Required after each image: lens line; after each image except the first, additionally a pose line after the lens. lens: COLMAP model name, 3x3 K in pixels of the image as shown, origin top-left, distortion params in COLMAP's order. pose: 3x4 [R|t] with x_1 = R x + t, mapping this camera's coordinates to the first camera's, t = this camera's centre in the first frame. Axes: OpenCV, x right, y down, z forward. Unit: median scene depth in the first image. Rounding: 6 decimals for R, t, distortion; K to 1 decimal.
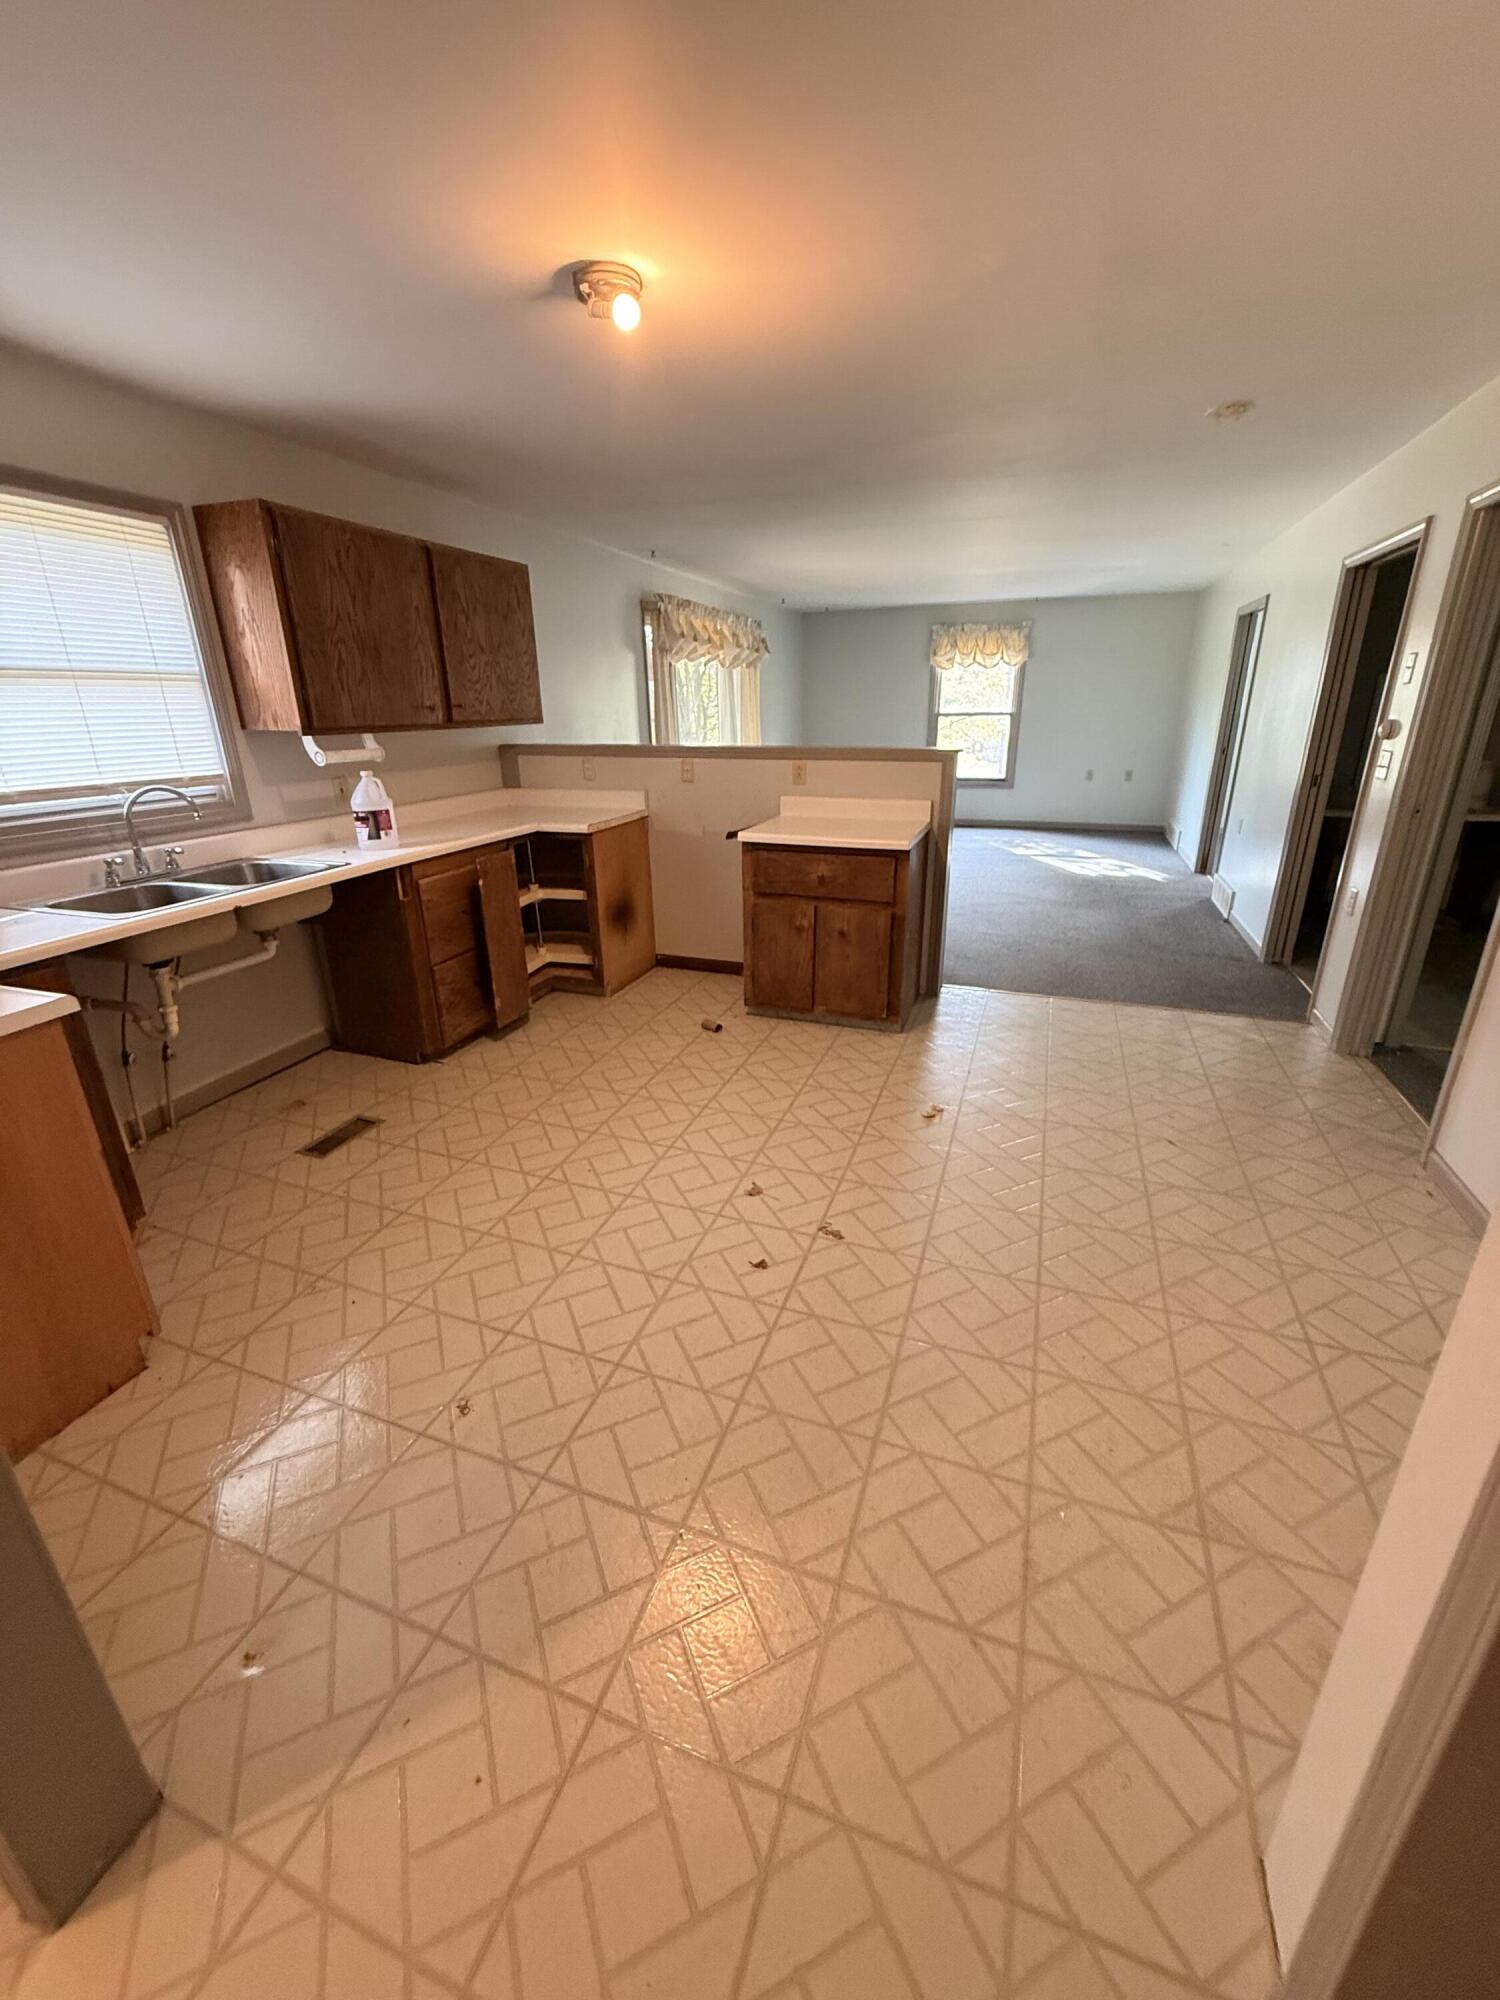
lens RADIAL K [[798.1, 0, 758.2], [0, 798.1, 983.1], [0, 0, 1]] dist [0.000905, -0.000186]
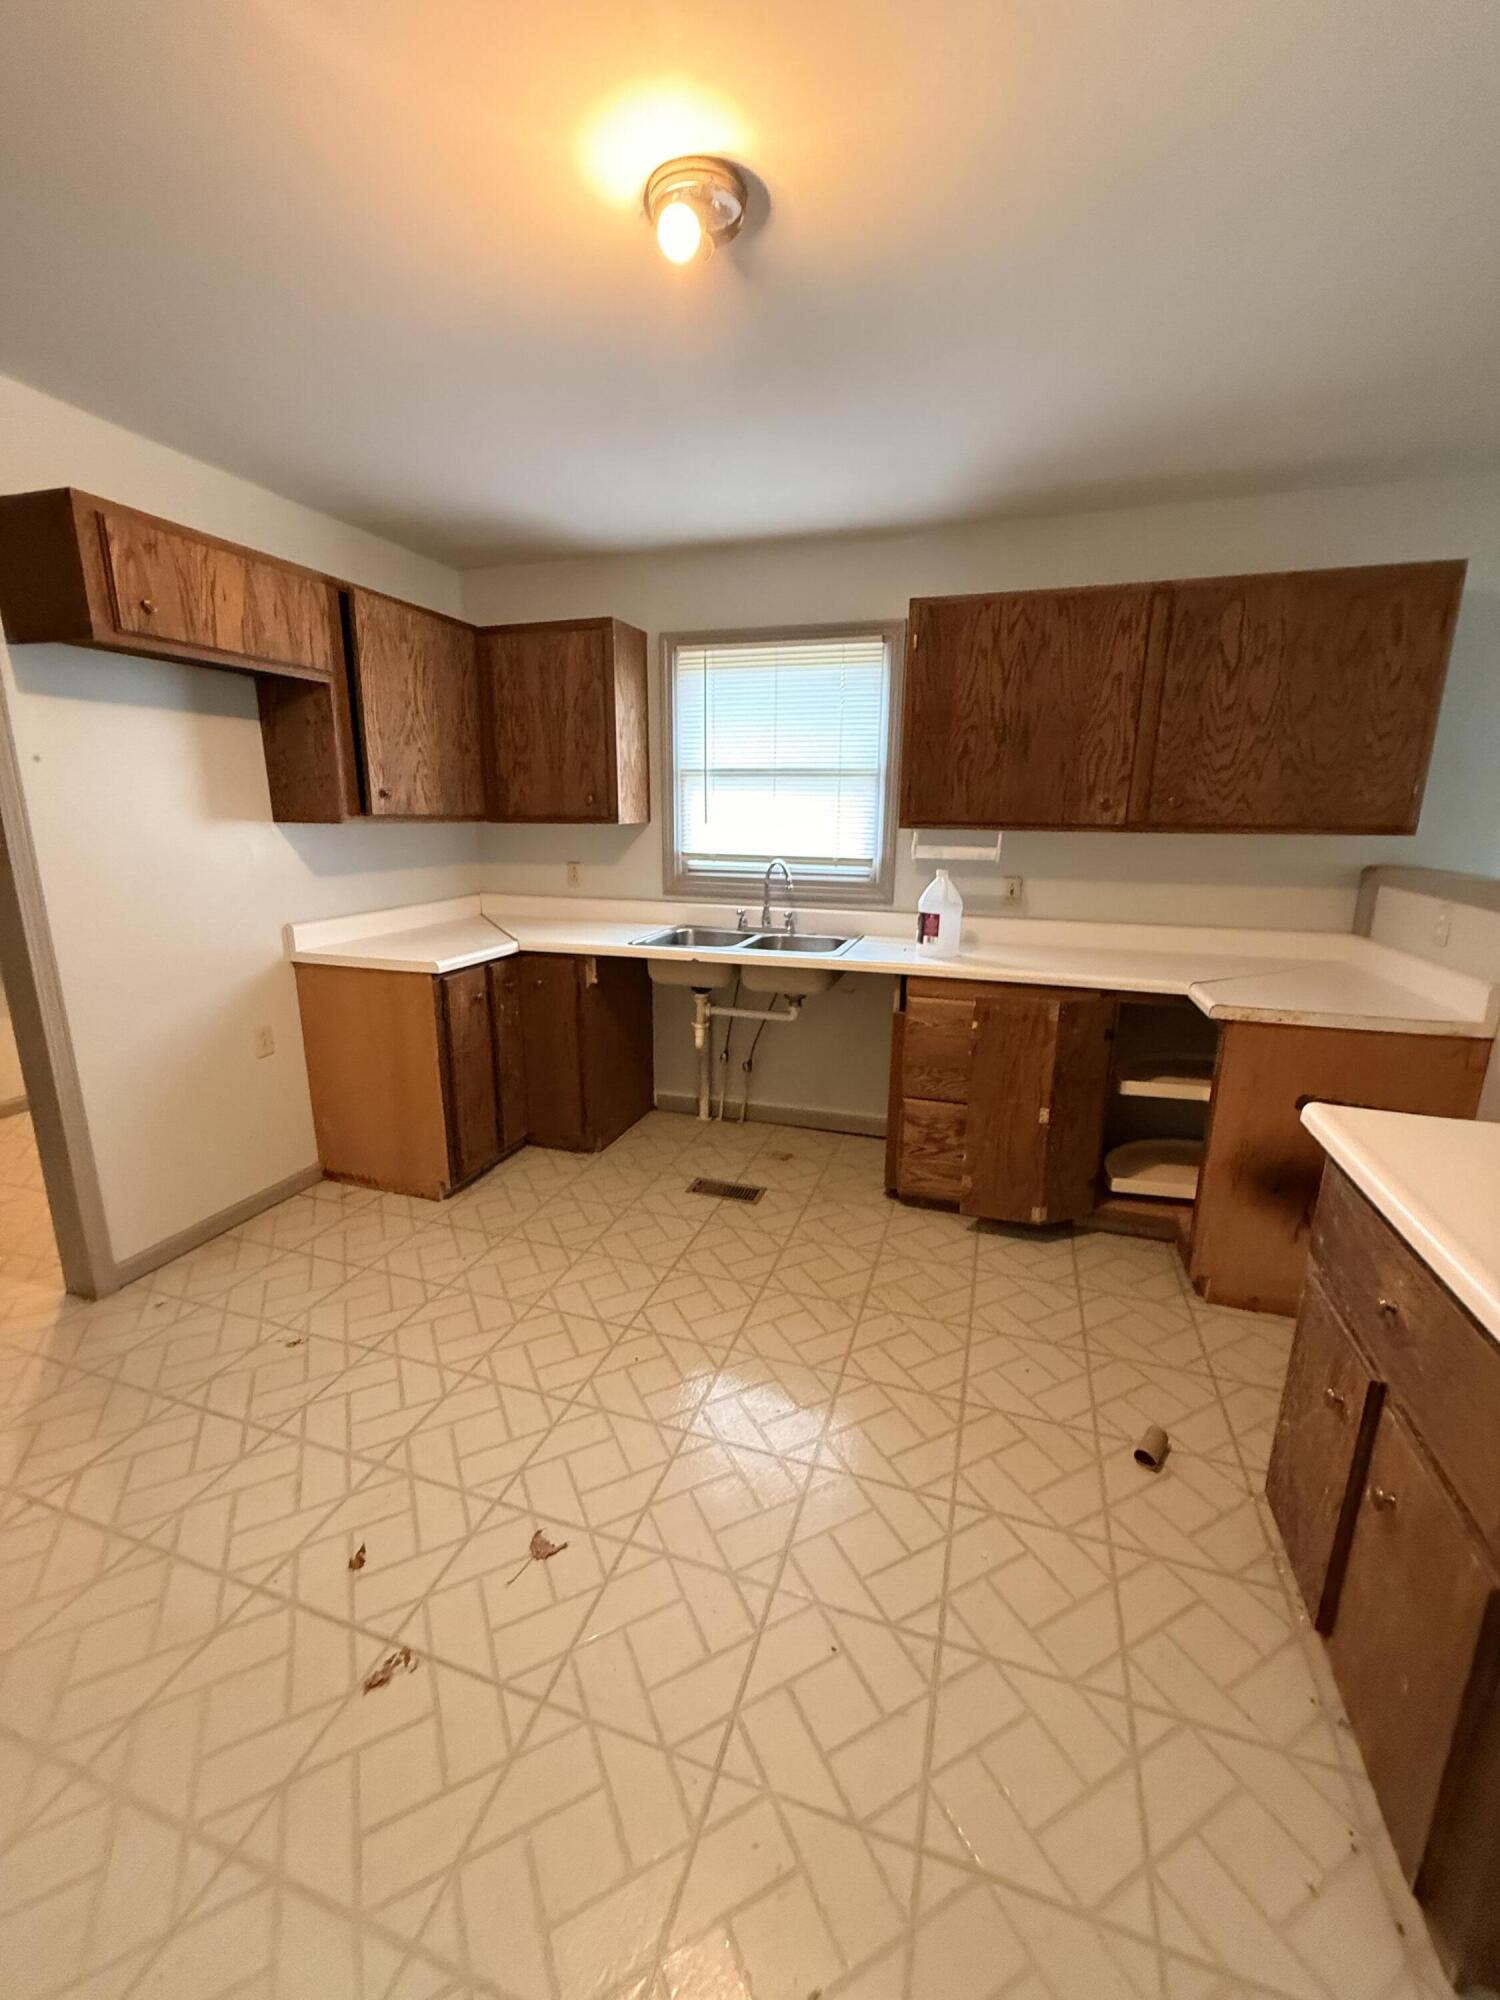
lens RADIAL K [[798.1, 0, 748.8], [0, 798.1, 987.9], [0, 0, 1]] dist [0.000905, -0.000186]
pose [[0.030662, 0.235859, -0.971303, 0.416999], [-0.340412, 0.916131, 0.211715, -0.271972], [0.939776, 0.324152, 0.108380, 0.776415]]
